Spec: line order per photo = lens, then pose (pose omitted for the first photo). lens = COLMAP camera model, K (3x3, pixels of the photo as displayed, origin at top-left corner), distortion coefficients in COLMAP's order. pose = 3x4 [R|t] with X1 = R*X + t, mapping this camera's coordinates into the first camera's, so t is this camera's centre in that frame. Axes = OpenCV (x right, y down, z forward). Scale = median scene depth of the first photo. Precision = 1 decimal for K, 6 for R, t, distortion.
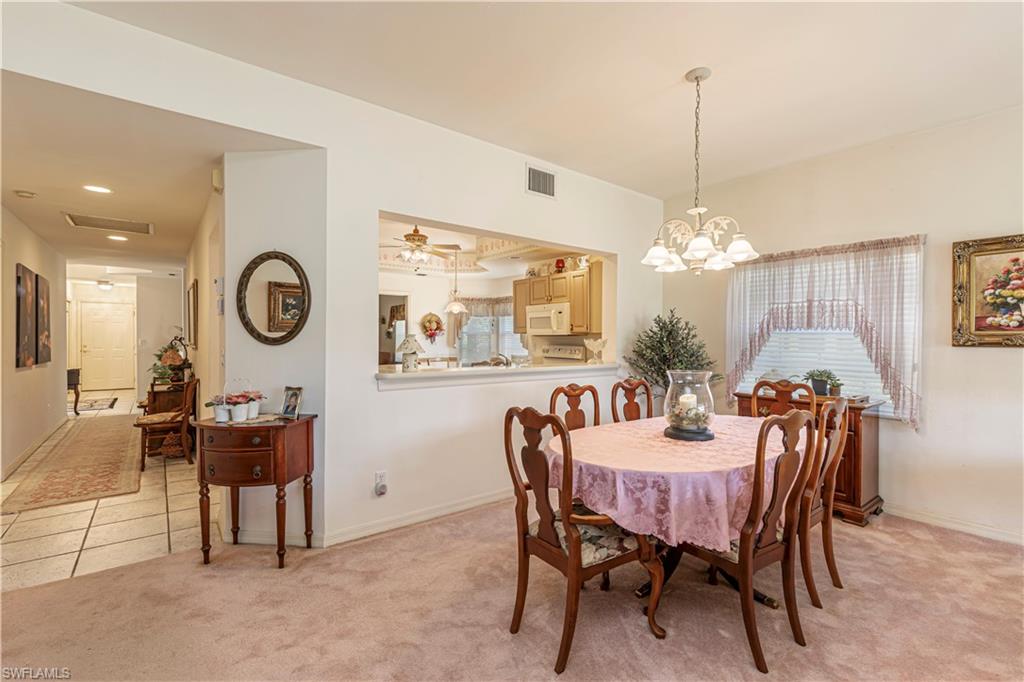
lens RADIAL K [[458.0, 0, 516.1], [0, 458.0, 343.9], [0, 0, 1]] dist [0.006546, 0.000112]
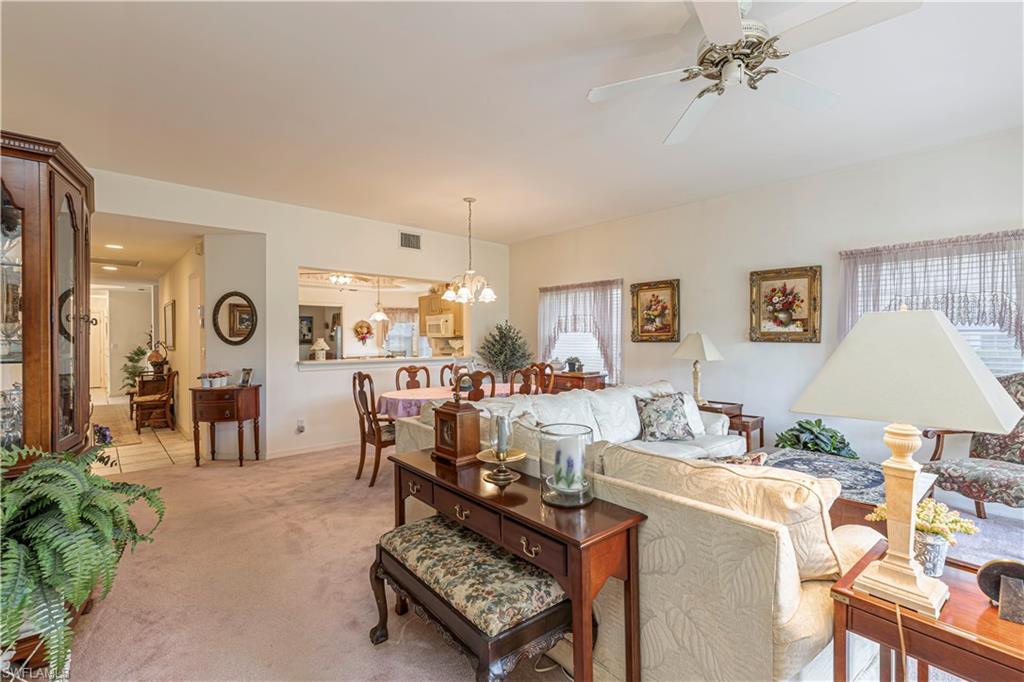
lens RADIAL K [[458.0, 0, 515.8], [0, 458.0, 342.6], [0, 0, 1]] dist [0.006546, 0.000112]
pose [[0.996987, -0.010192, 0.076894, 0.334427], [0.010637, 0.999929, -0.005371, 0.011148], [-0.076833, 0.006173, 0.997025, -0.686570]]
